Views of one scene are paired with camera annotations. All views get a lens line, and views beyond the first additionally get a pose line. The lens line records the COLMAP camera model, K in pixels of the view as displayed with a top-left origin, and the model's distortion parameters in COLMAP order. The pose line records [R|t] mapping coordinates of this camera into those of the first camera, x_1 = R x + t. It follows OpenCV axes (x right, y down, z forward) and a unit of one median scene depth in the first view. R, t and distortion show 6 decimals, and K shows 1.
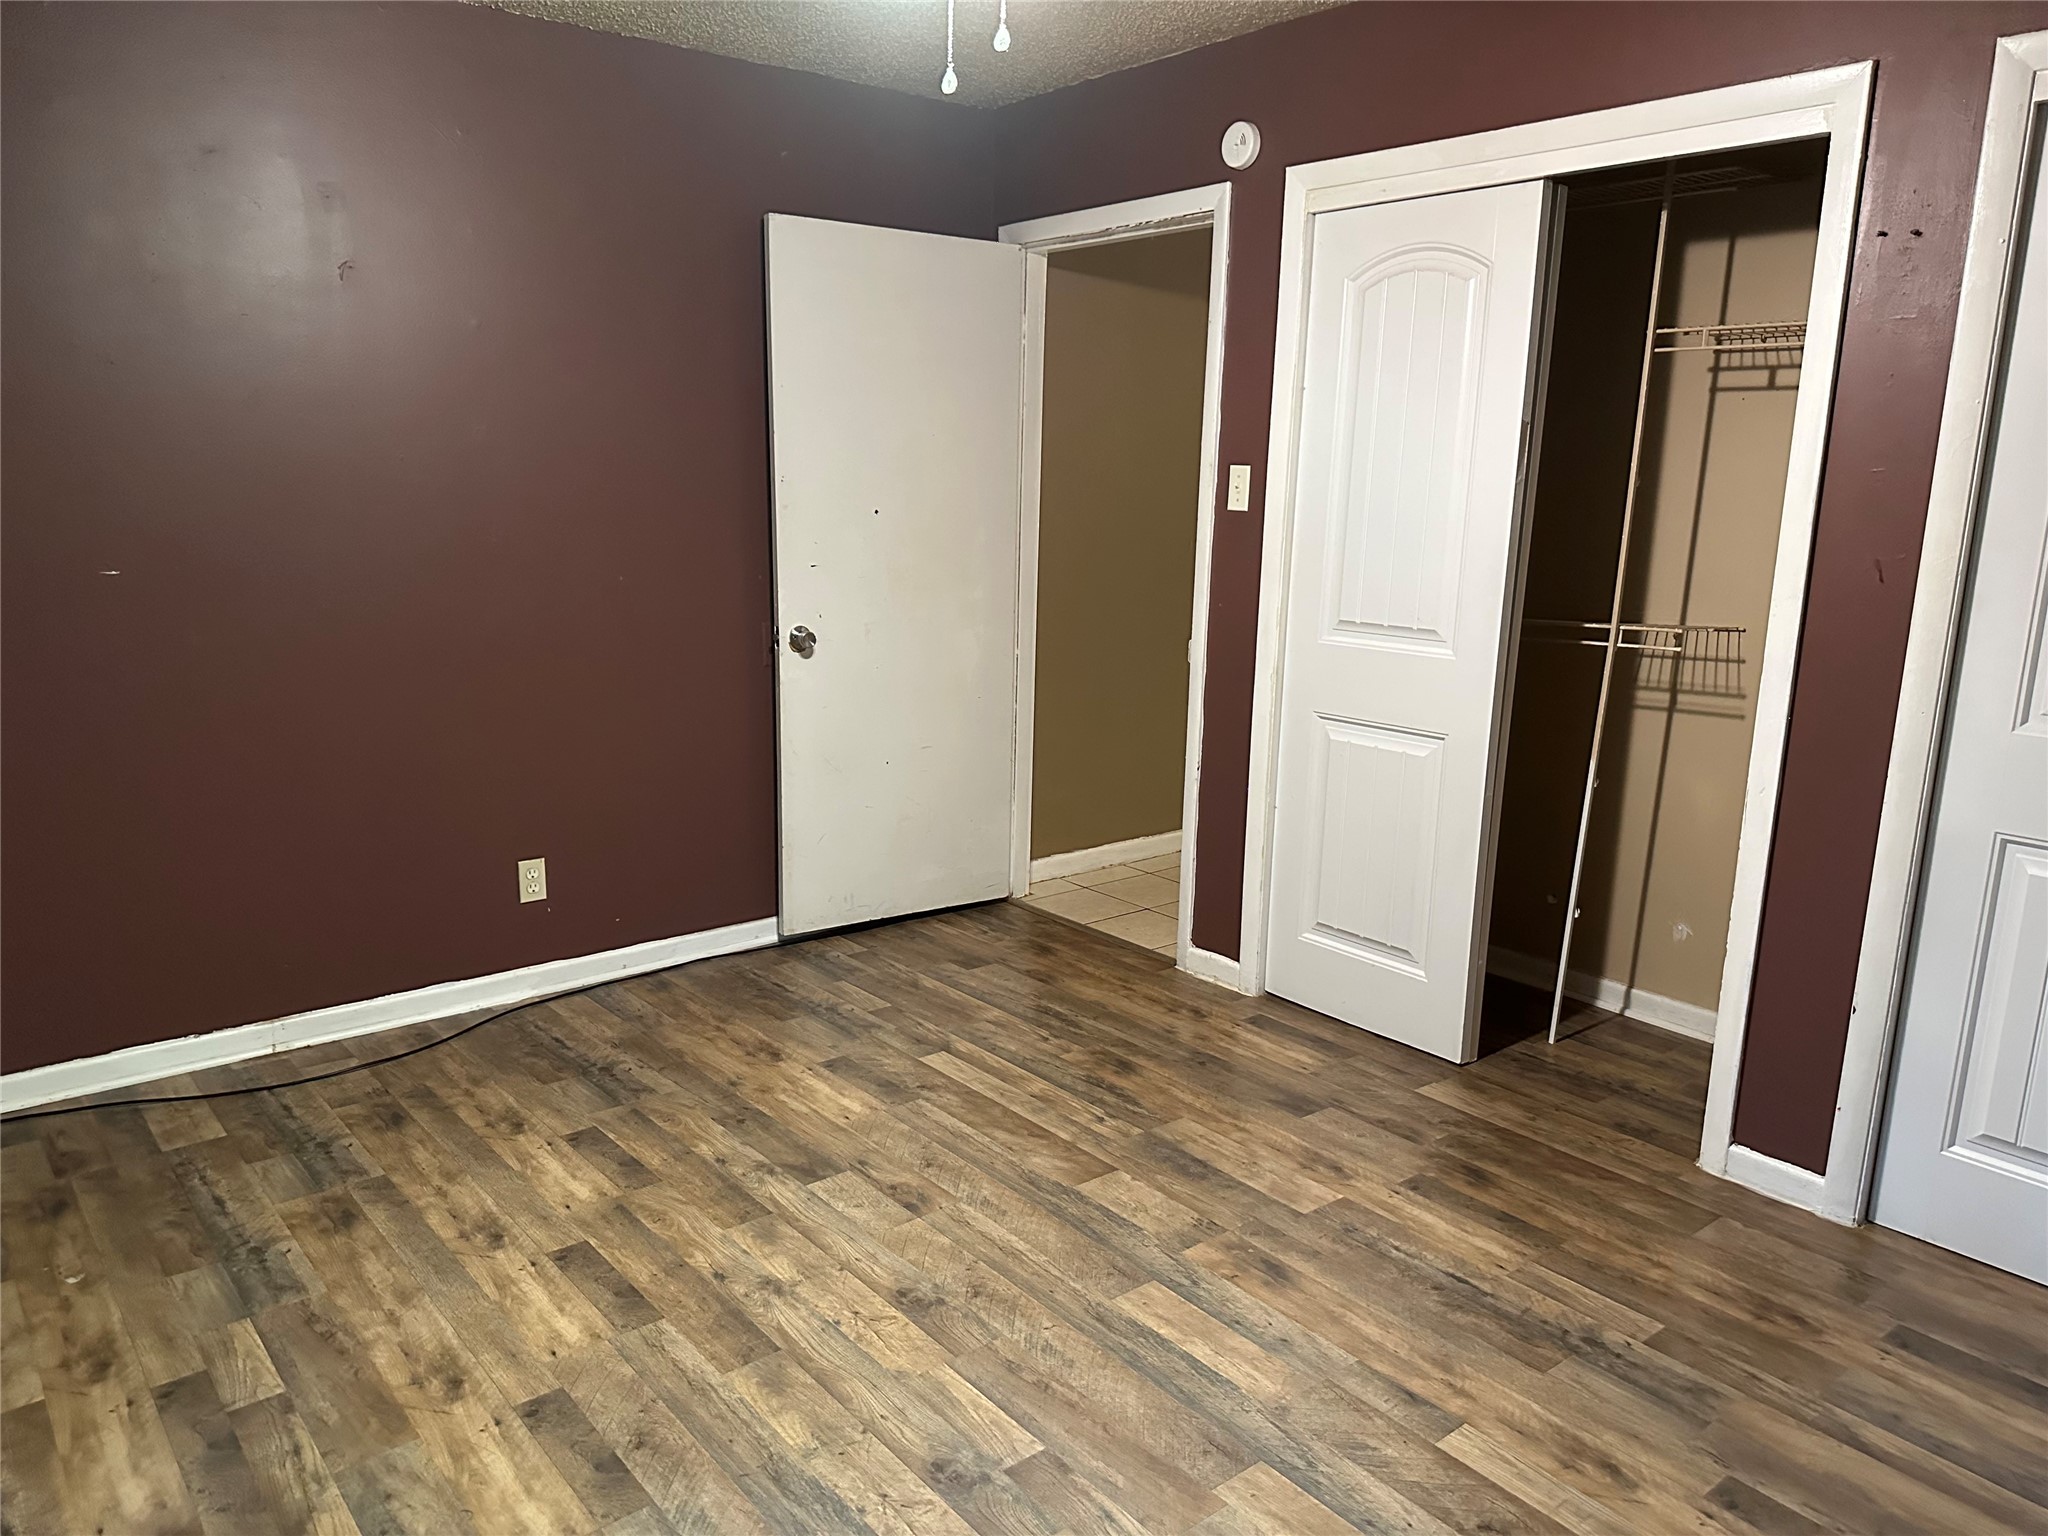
lens RADIAL K [[1421.4, 0, 1024.0], [0, 1421.4, 768.0], [0, 0, 1]] dist [0.147593, -0.159557]
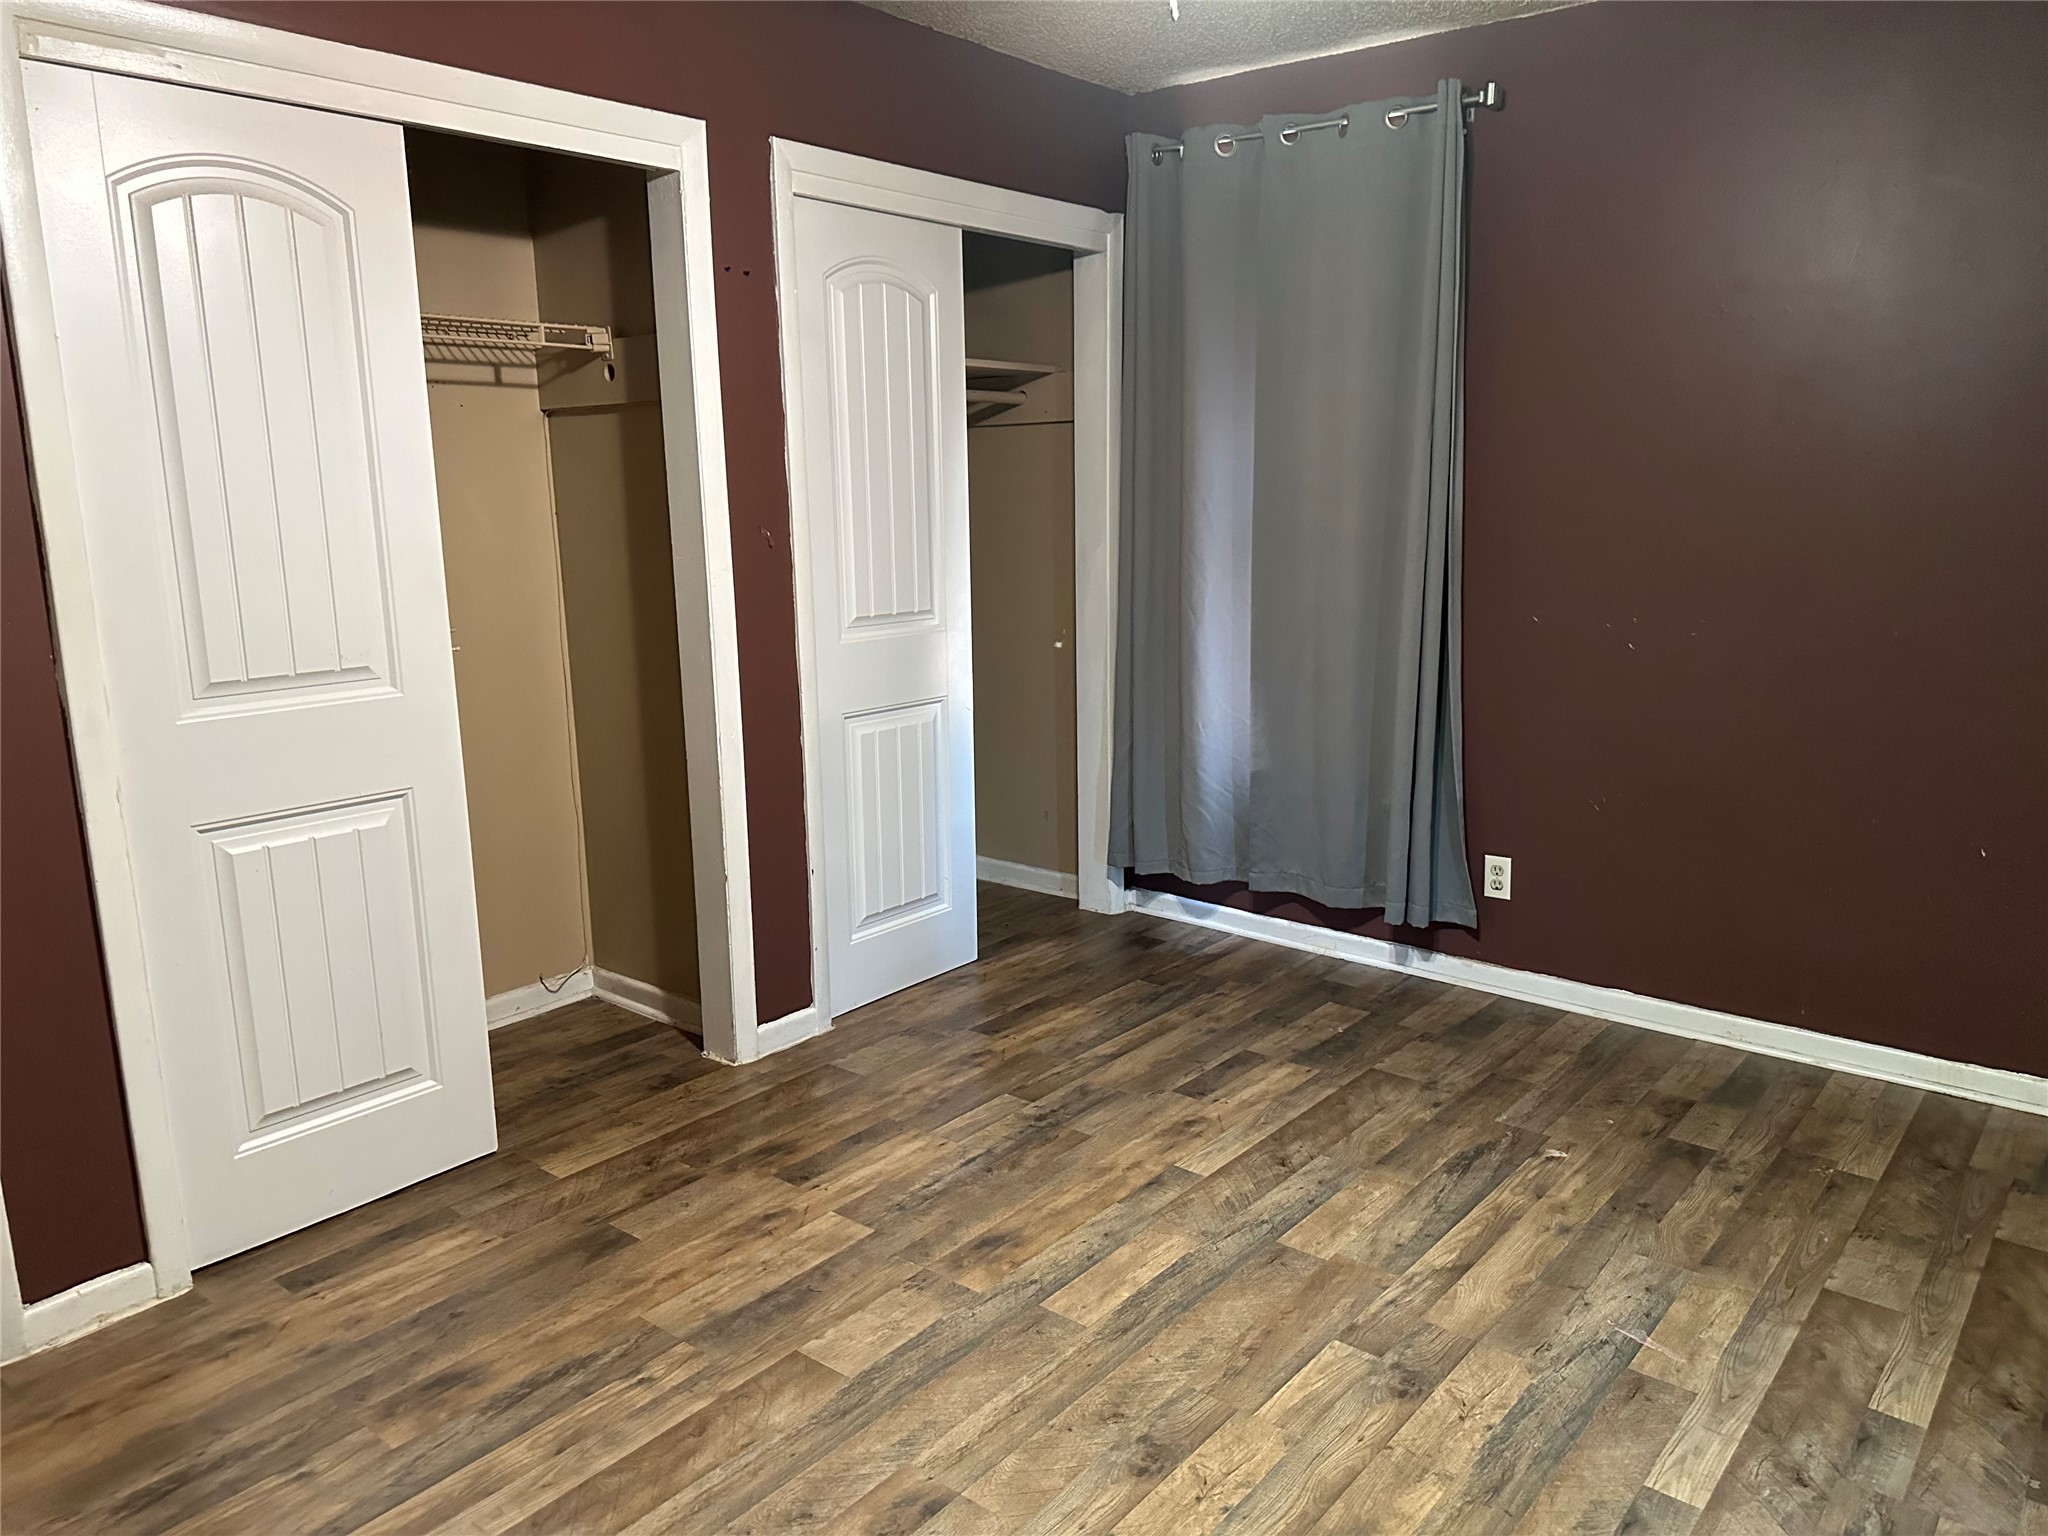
lens RADIAL K [[1453.0, 0, 1024.0], [0, 1453.0, 768.0], [0, 0, 1]] dist [0.071918, -0.078231]
pose [[-0.180017, -0.213402, 0.960236, -0.722754], [0.214396, 0.944202, 0.250032, -0.214331], [-0.960015, 0.250881, -0.124220, 0.984364]]
